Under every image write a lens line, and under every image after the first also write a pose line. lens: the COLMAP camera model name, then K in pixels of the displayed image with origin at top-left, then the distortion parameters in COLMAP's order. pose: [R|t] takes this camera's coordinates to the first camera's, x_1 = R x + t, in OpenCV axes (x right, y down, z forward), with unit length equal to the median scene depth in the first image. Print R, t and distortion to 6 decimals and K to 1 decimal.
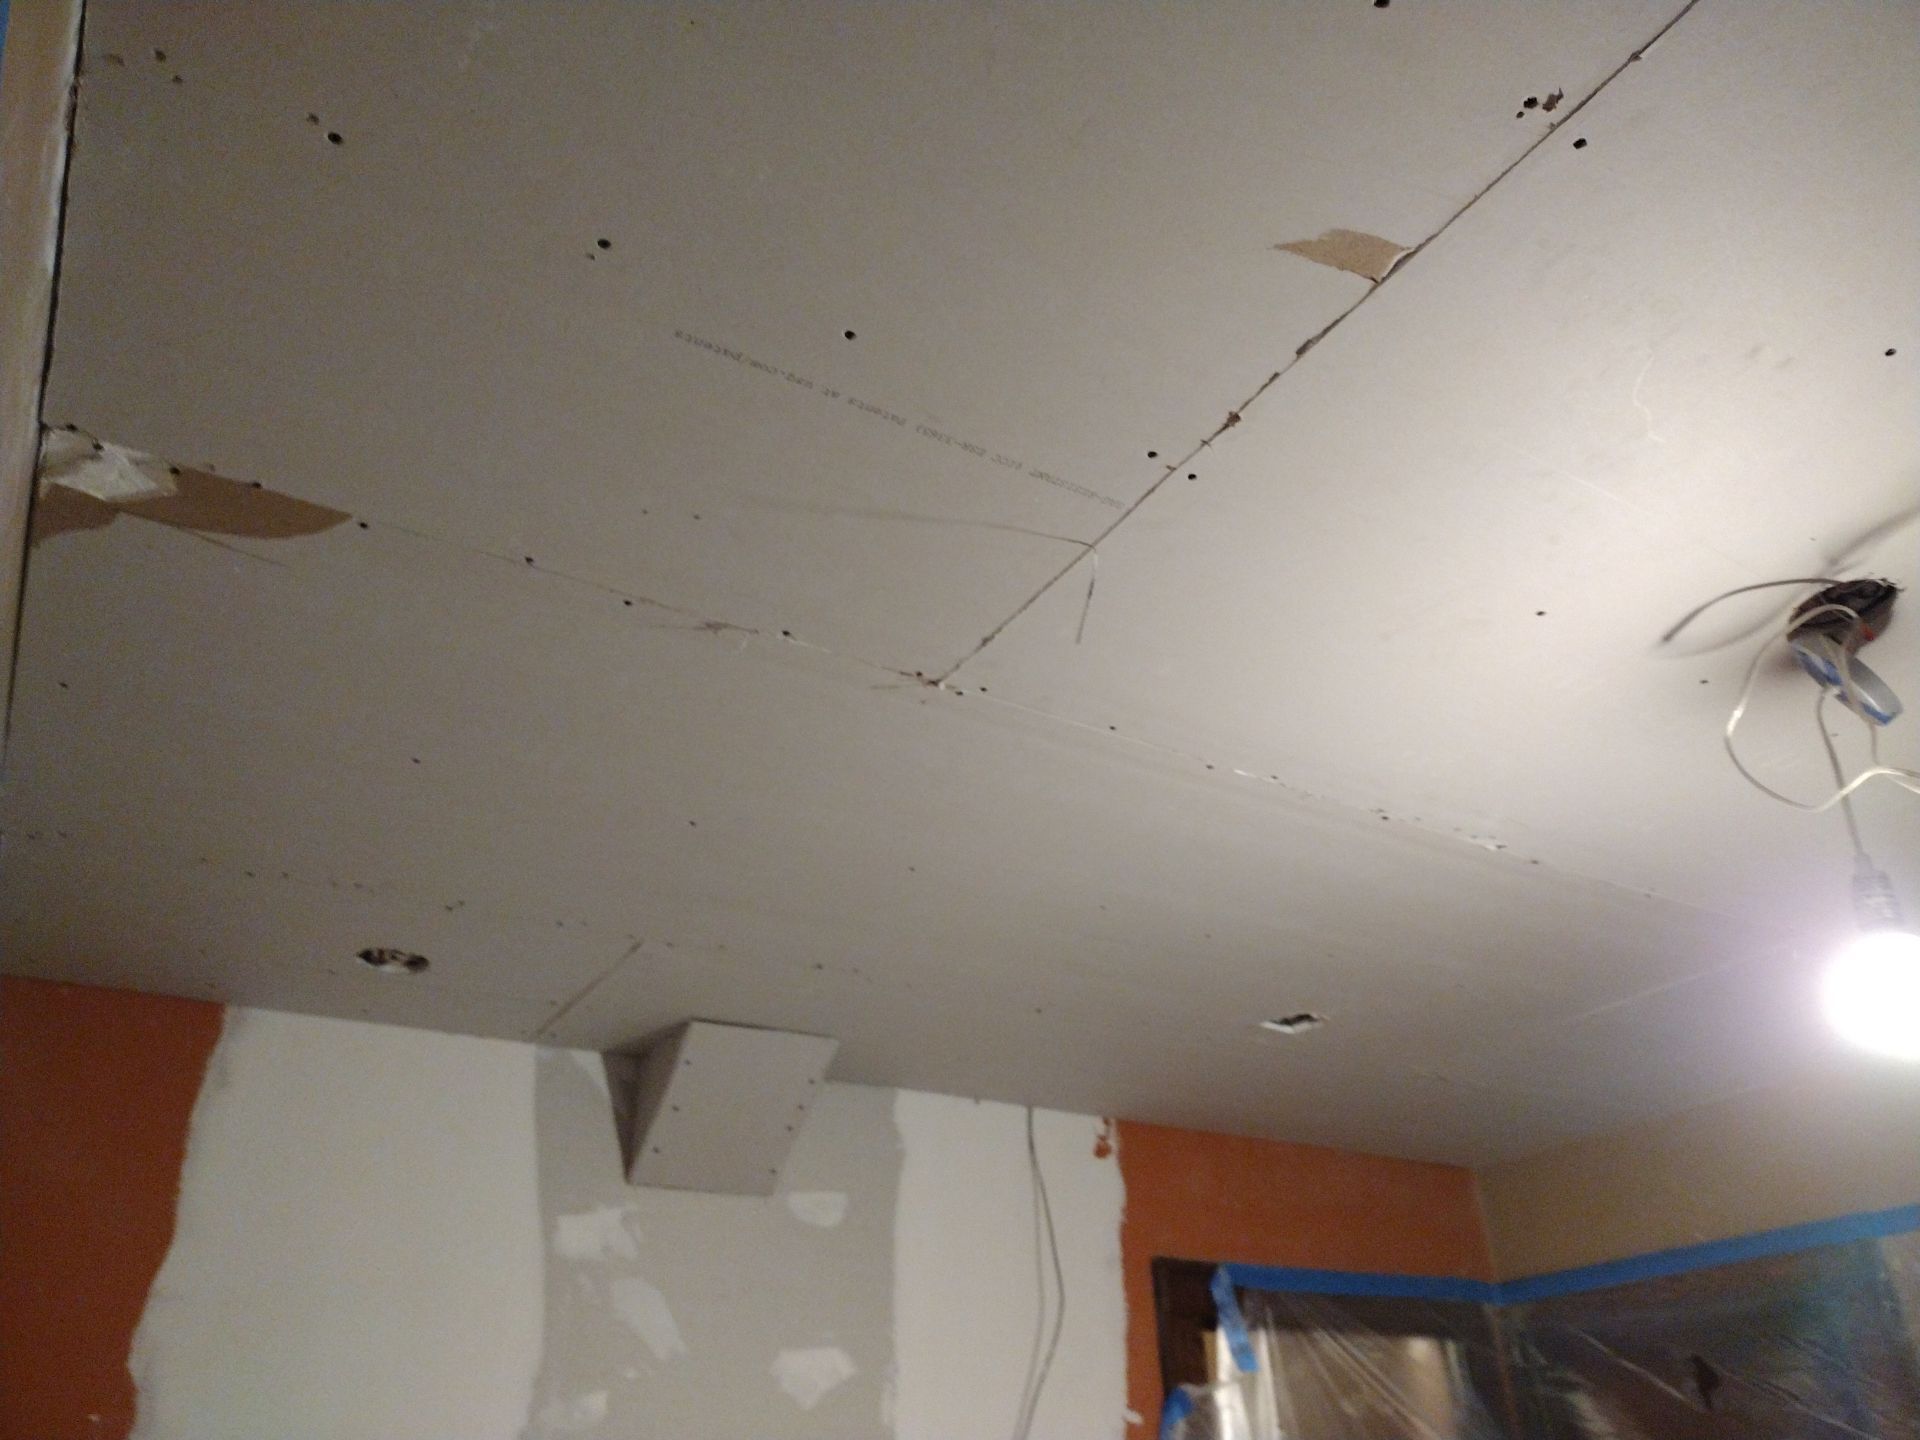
lens RADIAL K [[1445.0, 0, 960.0], [0, 1445.0, 720.0], [0, 0, 1]] dist [0.067860, -0.090723]
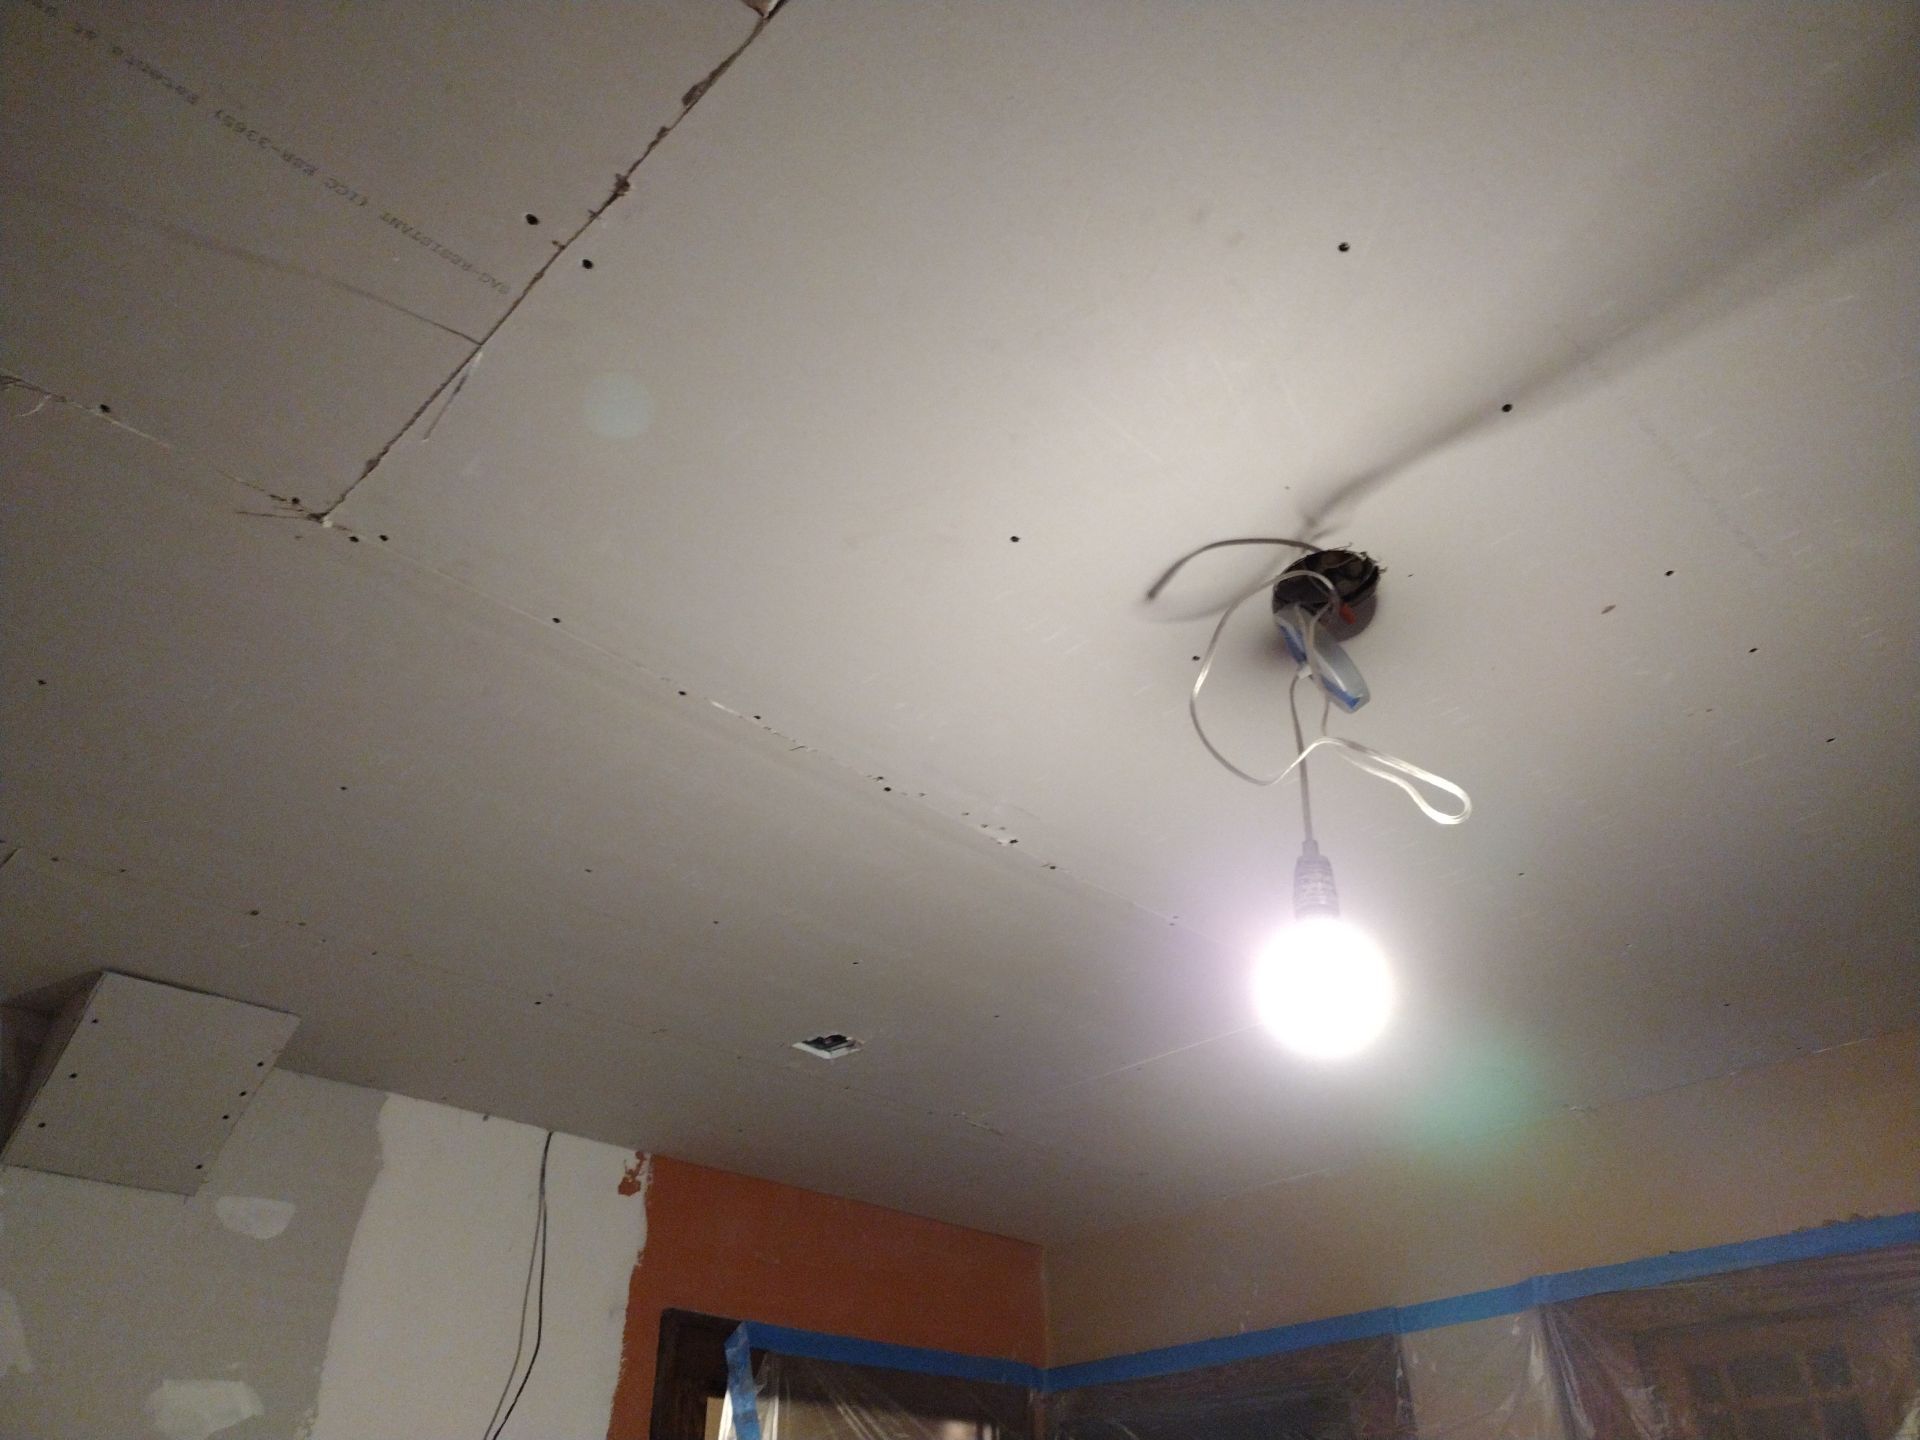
lens RADIAL K [[1445.0, 0, 960.0], [0, 1445.0, 720.0], [0, 0, 1]] dist [0.067860, -0.090723]
pose [[0.976061, 0.136810, 0.169077, 0.132255], [-0.125540, 0.989197, -0.075693, 0.065117], [-0.177606, 0.052656, 0.982692, 0.073235]]
